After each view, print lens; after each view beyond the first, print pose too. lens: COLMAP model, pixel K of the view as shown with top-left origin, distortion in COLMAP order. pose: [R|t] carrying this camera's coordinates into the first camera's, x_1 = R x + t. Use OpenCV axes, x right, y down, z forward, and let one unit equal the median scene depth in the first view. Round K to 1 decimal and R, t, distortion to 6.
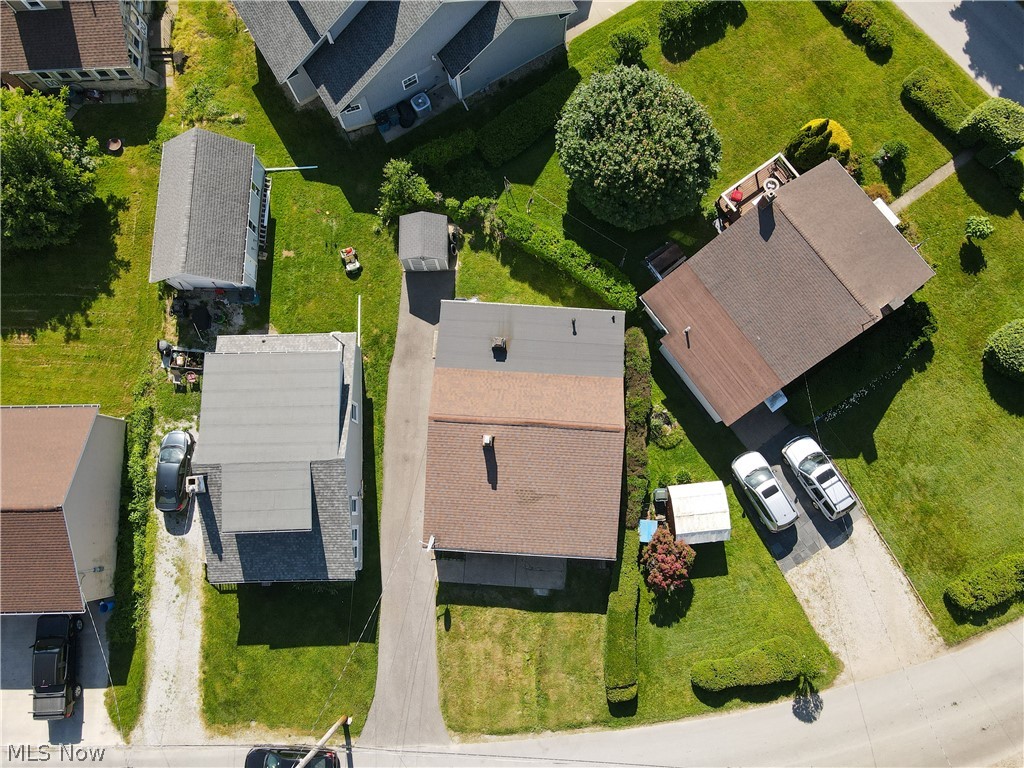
lens RADIAL K [[753.3, 0, 506.5], [0, 753.3, 383.8], [0, 0, 1]] dist [0.006171, 0.012326]
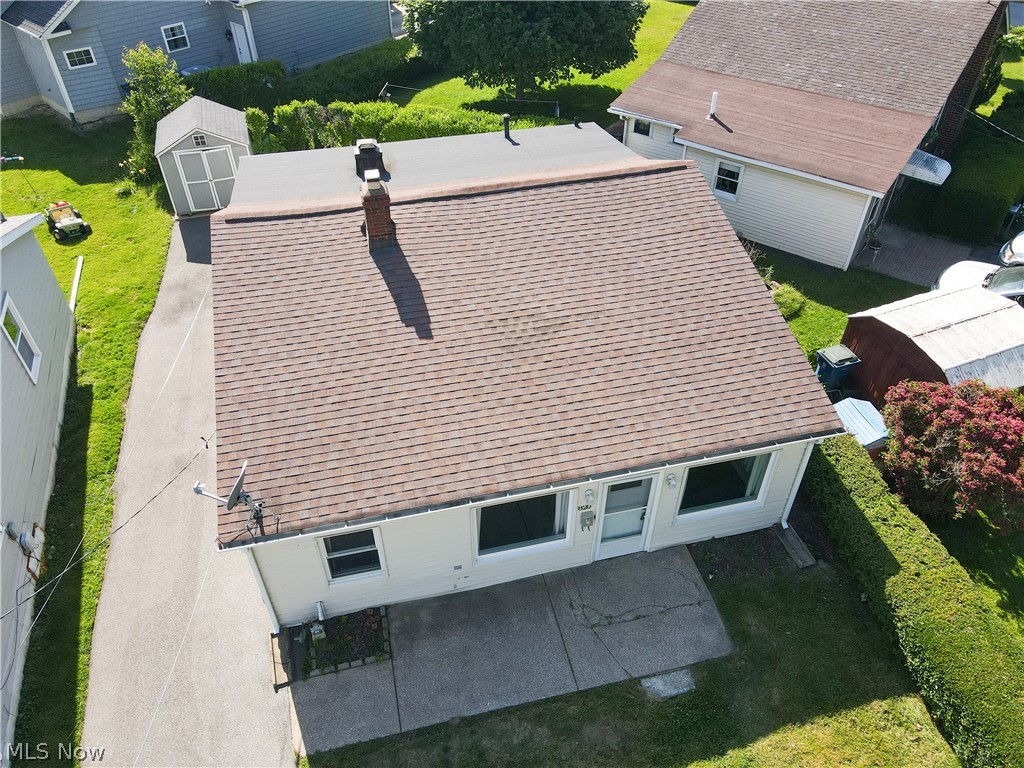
lens RADIAL K [[750.1, 0, 503.5], [0, 750.1, 386.8], [0, 0, 1]] dist [0.006880, 0.013117]
pose [[0.956466, -0.190787, 0.220845, -0.058255], [0.287658, 0.743989, -0.603104, 0.349278], [-0.049242, 0.640376, 0.766481, 0.708241]]
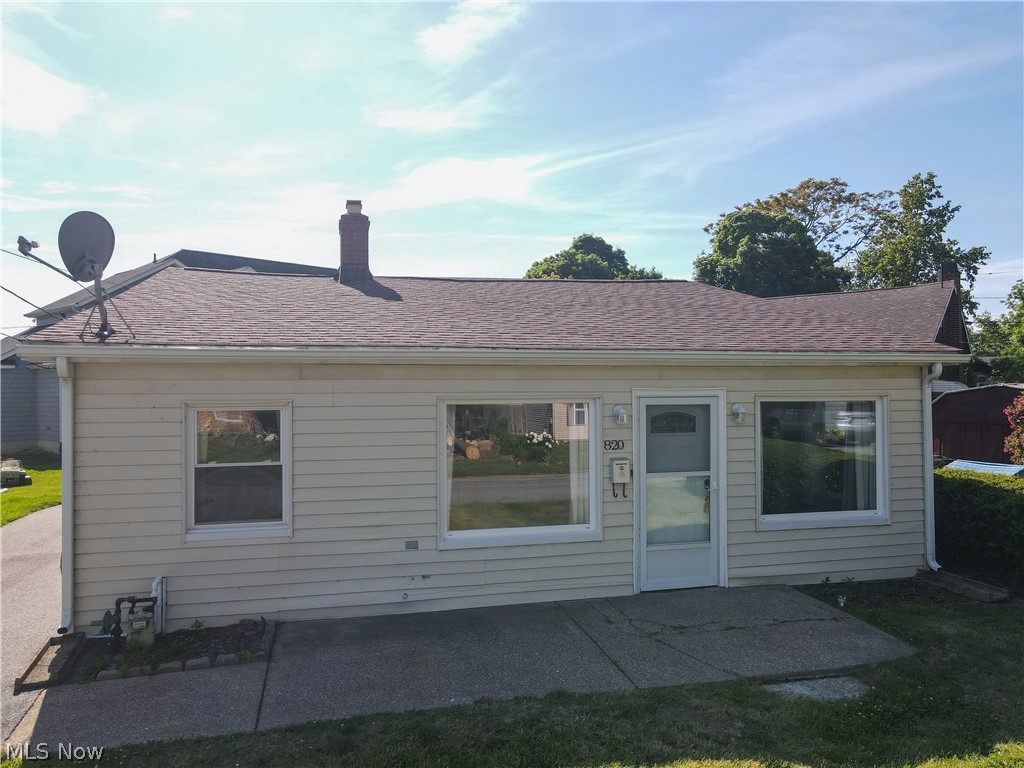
lens RADIAL K [[753.3, 0, 506.5], [0, 753.3, 383.8], [0, 0, 1]] dist [0.006171, 0.012326]
pose [[0.954872, 0.001893, 0.297010, -0.054978], [0.293182, 0.154151, -0.943548, 0.388084], [-0.047571, 0.988046, 0.146639, 0.926970]]
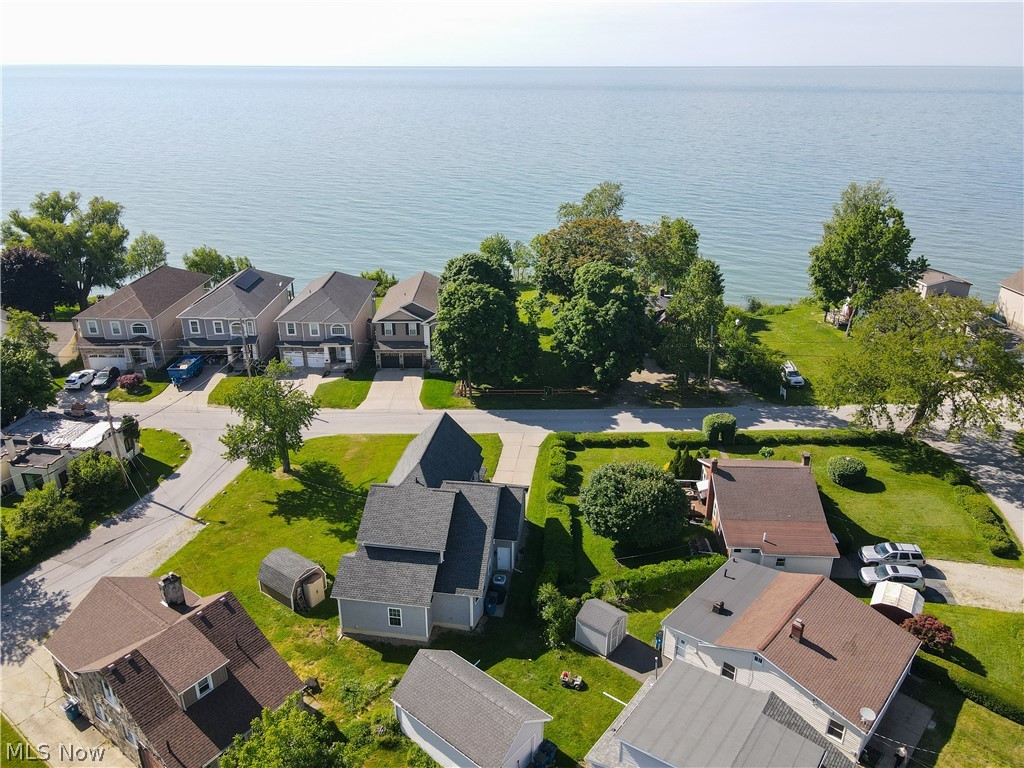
lens RADIAL K [[746.2, 0, 489.0], [0, 746.2, 384.9], [0, 0, 1]] dist [0.009005, -0.000066]
pose [[0.645741, -0.291673, 0.705653, -1.020778], [0.753244, 0.394710, -0.526143, 0.167884], [-0.125066, 0.871281, 0.474581, 0.116058]]
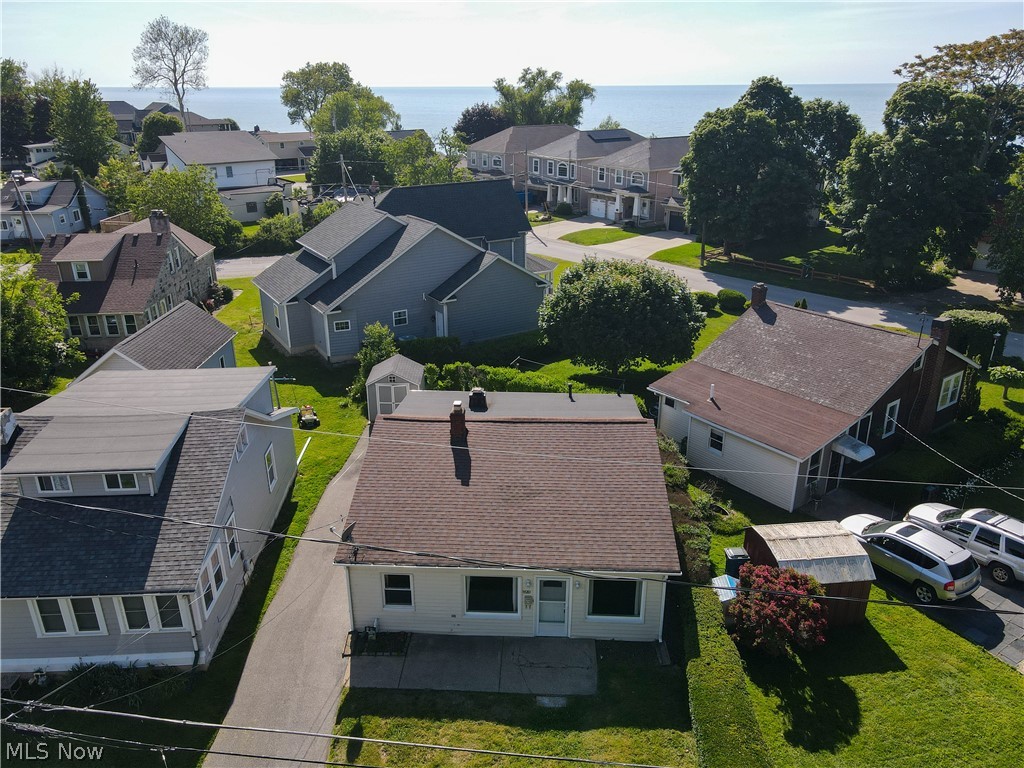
lens RADIAL K [[750.1, 0, 503.5], [0, 750.1, 386.8], [0, 0, 1]] dist [0.006880, 0.013117]
pose [[0.999963, -0.001273, 0.008487, 0.009989], [0.007919, 0.518002, -0.855342, 0.596017], [-0.003307, 0.855378, 0.517993, 0.566004]]
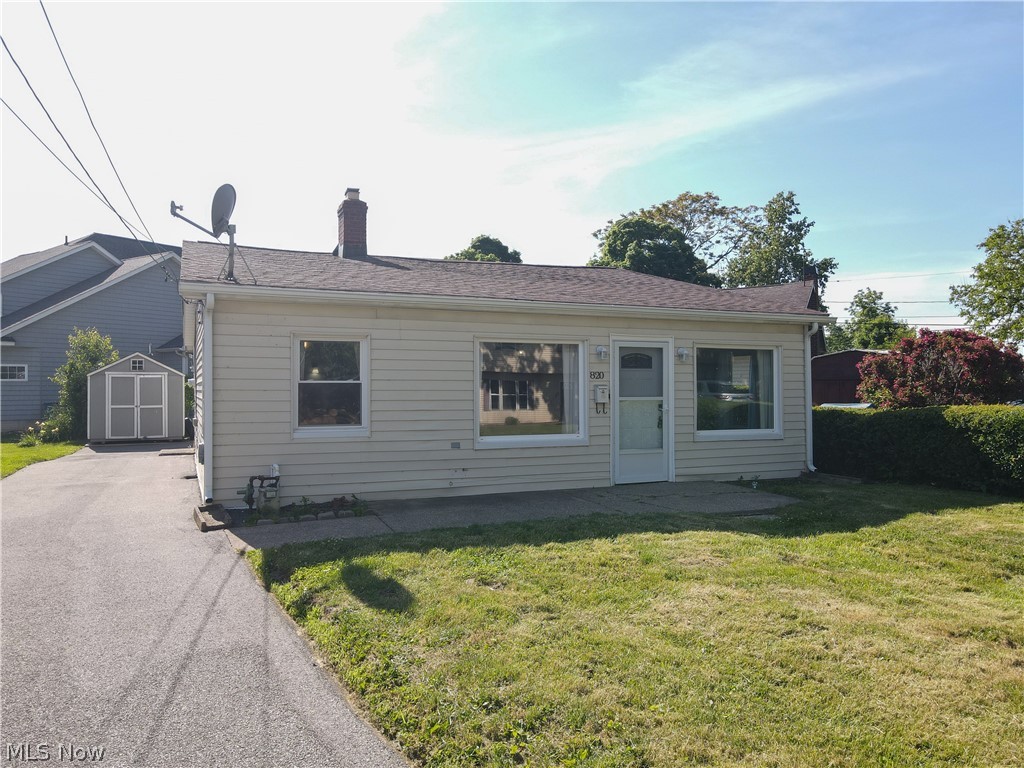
lens RADIAL K [[753.3, 0, 506.5], [0, 753.3, 383.8], [0, 0, 1]] dist [0.006171, 0.012326]
pose [[0.895783, 0.008128, 0.444418, -0.117323], [0.438119, 0.152550, -0.885878, 0.436046], [-0.074996, 0.988262, 0.133091, 0.940222]]
